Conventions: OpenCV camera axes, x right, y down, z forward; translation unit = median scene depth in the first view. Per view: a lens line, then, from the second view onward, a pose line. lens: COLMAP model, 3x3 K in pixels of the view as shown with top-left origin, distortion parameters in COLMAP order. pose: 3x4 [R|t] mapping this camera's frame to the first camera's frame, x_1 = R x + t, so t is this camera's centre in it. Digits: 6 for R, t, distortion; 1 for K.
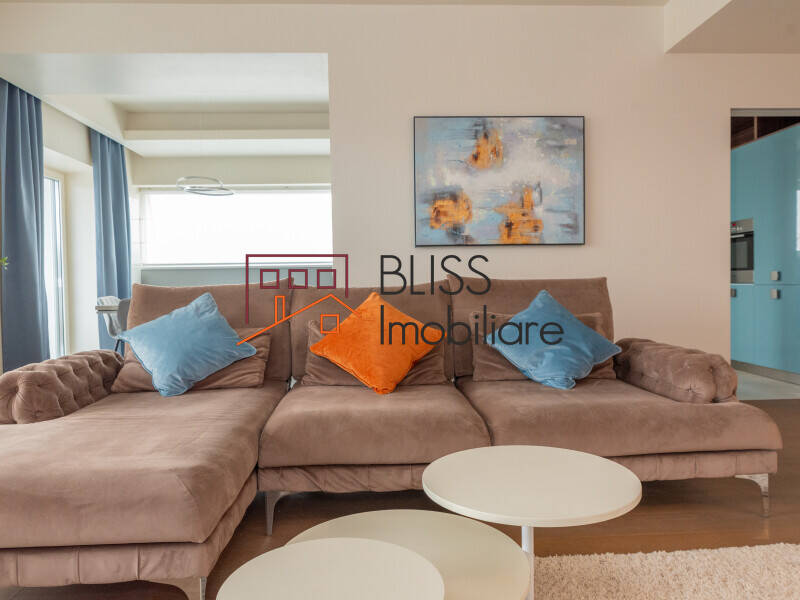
lens RADIAL K [[598.2, 0, 399.5], [0, 598.2, 295.9], [0, 0, 1]] dist [-0.010202, 0.009820]
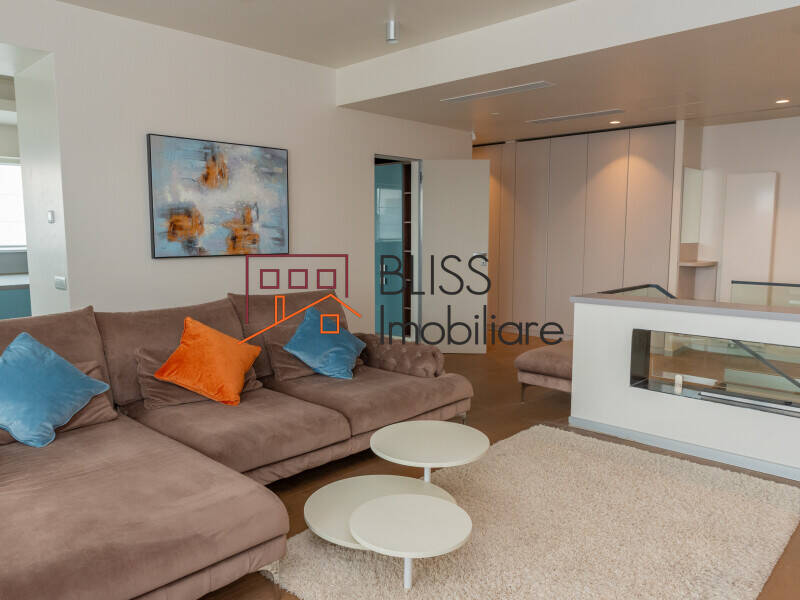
lens RADIAL K [[598.2, 0, 405.7], [0, 598.2, 302.3], [0, 0, 1]] dist [-0.010202, 0.009820]
pose [[0.730276, -0.062659, 0.680273, -0.371830], [0.004262, 0.996183, 0.087181, -0.095065], [-0.683139, -0.060767, 0.727755, -0.079002]]
